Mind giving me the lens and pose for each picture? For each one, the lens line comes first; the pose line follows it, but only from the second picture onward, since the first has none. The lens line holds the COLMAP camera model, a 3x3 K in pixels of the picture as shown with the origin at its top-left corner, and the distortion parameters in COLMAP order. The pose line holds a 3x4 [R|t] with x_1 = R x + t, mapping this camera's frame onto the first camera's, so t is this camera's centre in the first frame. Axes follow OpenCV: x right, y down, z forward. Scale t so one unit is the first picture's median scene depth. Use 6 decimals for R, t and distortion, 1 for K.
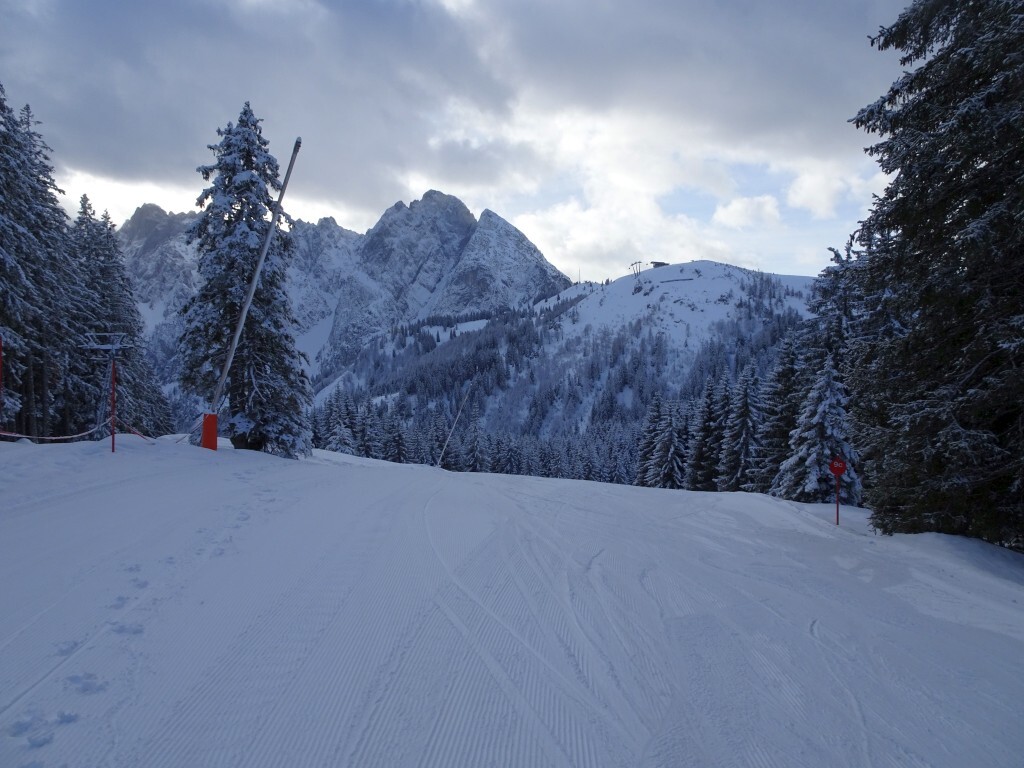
lens RADIAL K [[727.8, 0, 515.7], [0, 727.8, 383.7], [0, 0, 1]] dist [0.006367, 0.001099]
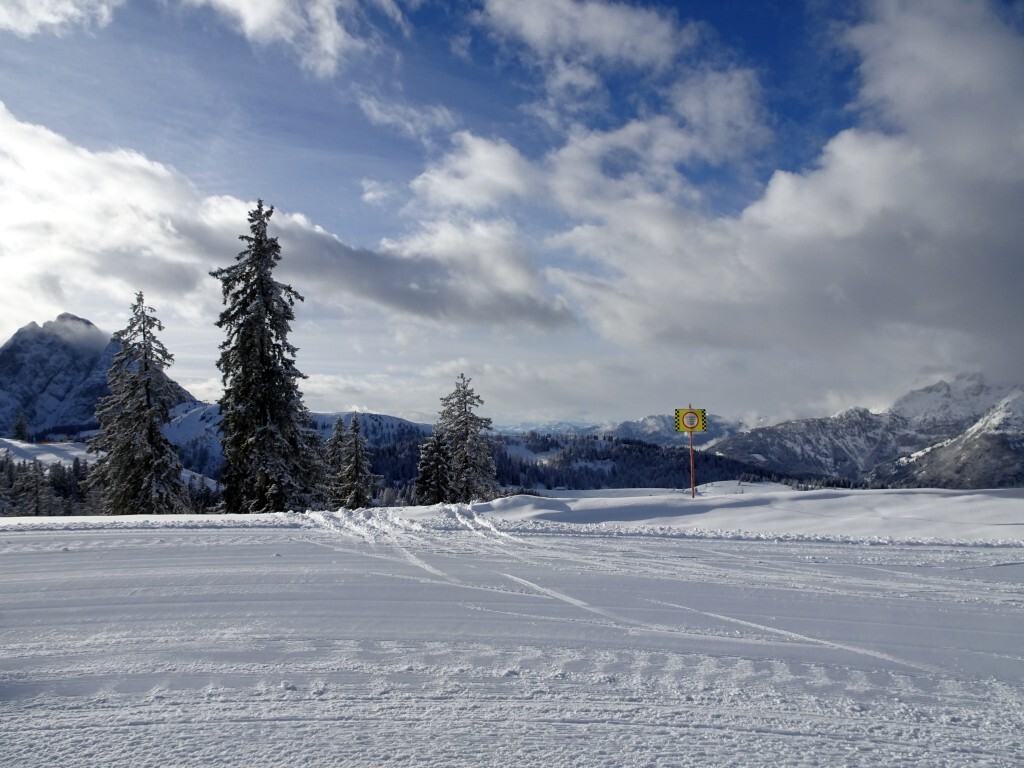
lens RADIAL K [[727.8, 0, 512.9], [0, 727.8, 387.7], [0, 0, 1]] dist [0.006367, 0.001099]
pose [[0.908698, 0.030560, 0.416334, 0.057476], [0.018524, 0.993383, -0.113347, 0.000330], [-0.417043, 0.110711, 0.902119, -0.374001]]
